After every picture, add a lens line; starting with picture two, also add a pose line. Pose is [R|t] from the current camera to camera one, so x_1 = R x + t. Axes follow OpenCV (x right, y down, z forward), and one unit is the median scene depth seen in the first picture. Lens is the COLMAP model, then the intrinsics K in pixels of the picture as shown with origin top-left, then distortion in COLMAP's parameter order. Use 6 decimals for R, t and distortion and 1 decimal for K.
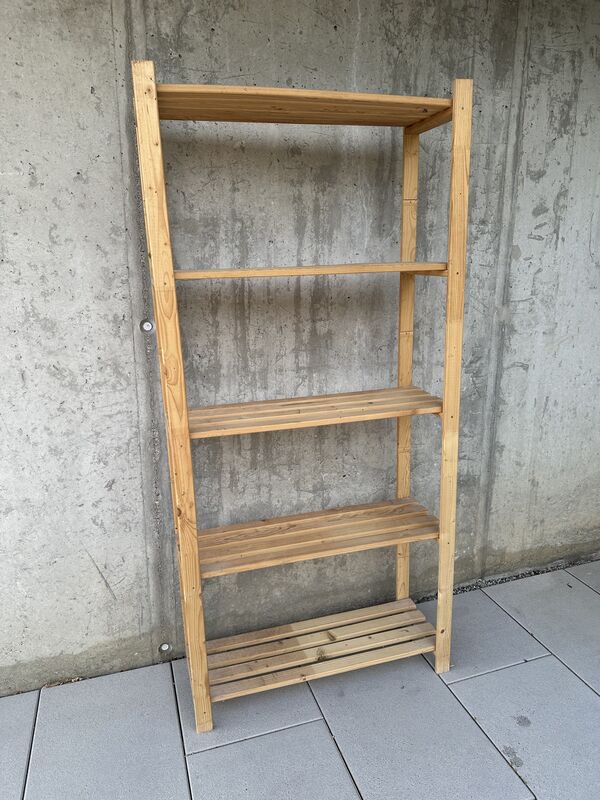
lens RADIAL K [[570.8, 0, 302.1], [0, 570.8, 403.2], [0, 0, 1]] dist [0.000440, -0.021063]
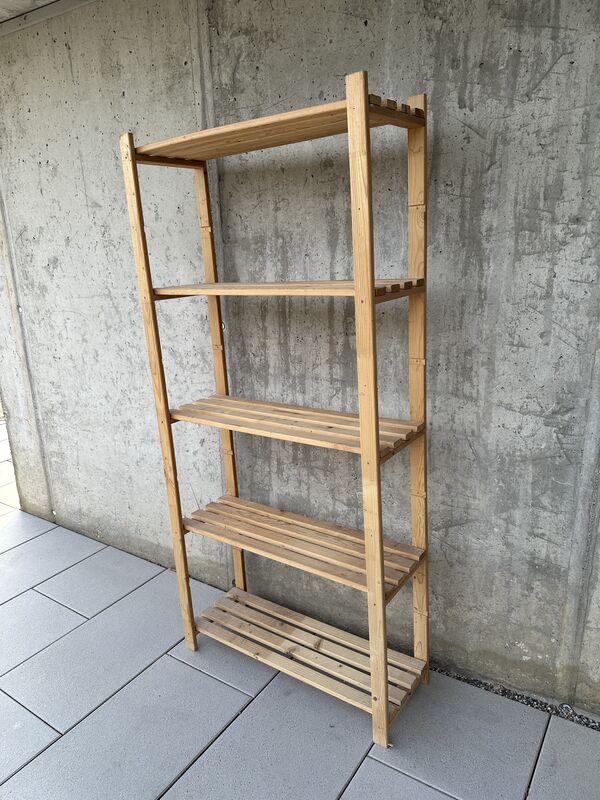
lens RADIAL K [[570.8, 0, 299.6], [0, 570.8, 407.7], [0, 0, 1]] dist [0.000440, -0.021063]
pose [[0.608449, 0.205595, -0.766499, 0.766206], [-0.161862, 0.977706, 0.133761, -0.142943], [0.776911, 0.042681, 0.628162, 0.335312]]
